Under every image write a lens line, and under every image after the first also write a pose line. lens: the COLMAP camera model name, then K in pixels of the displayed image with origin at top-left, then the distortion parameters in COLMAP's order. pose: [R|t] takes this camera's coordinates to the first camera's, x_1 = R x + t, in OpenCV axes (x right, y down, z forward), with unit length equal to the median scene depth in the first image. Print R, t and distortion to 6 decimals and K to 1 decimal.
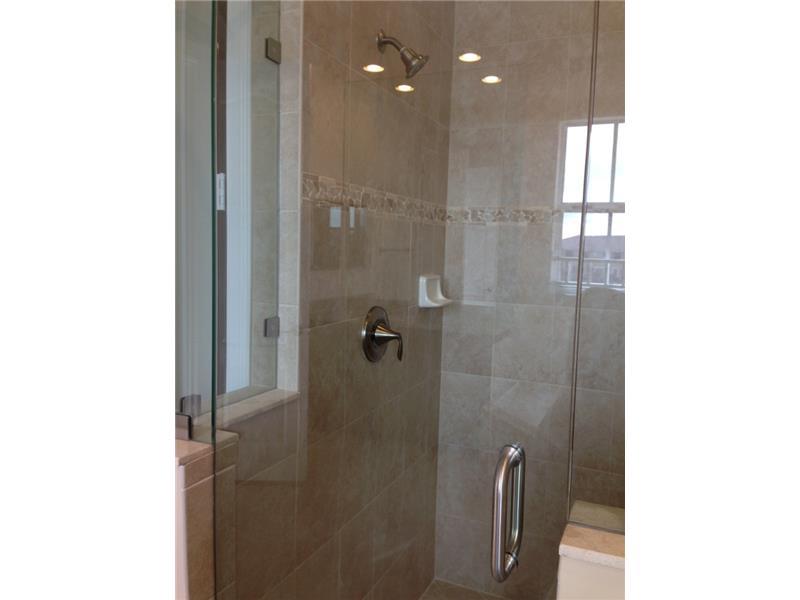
lens RADIAL K [[554.8, 0, 401.7], [0, 554.8, 296.6], [0, 0, 1]] dist [0.044866, -0.001008]
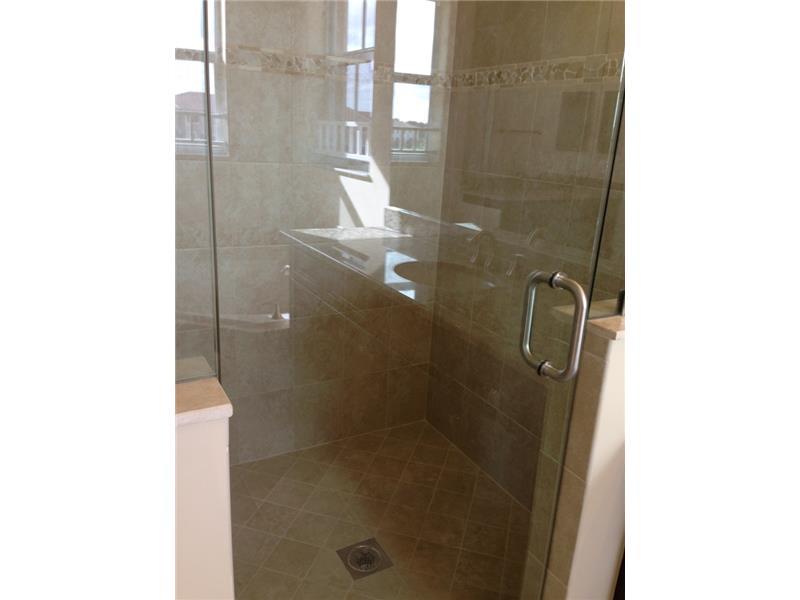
lens RADIAL K [[554.8, 0, 401.7], [0, 554.8, 296.6], [0, 0, 1]] dist [0.044866, -0.001008]
pose [[0.583693, -0.225094, 0.780151, -0.415043], [0.027481, 0.965733, 0.258079, 0.001662], [-0.811509, -0.129200, 0.569878, 0.268533]]
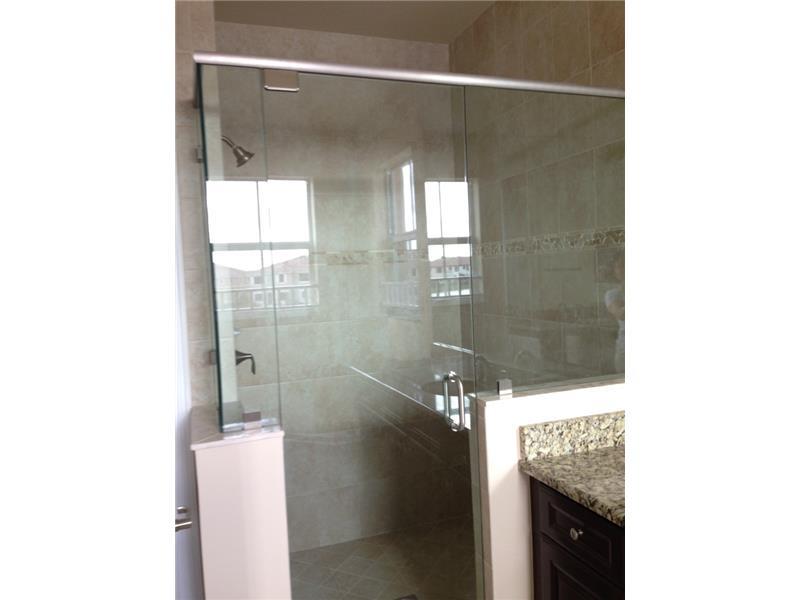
lens RADIAL K [[554.8, 0, 401.7], [0, 554.8, 296.6], [0, 0, 1]] dist [0.044866, -0.001008]
pose [[0.706846, -0.088284, 0.701837, -0.680278], [0.123320, 0.992367, 0.000629, -0.027640], [-0.696535, 0.086106, 0.712338, -0.221208]]
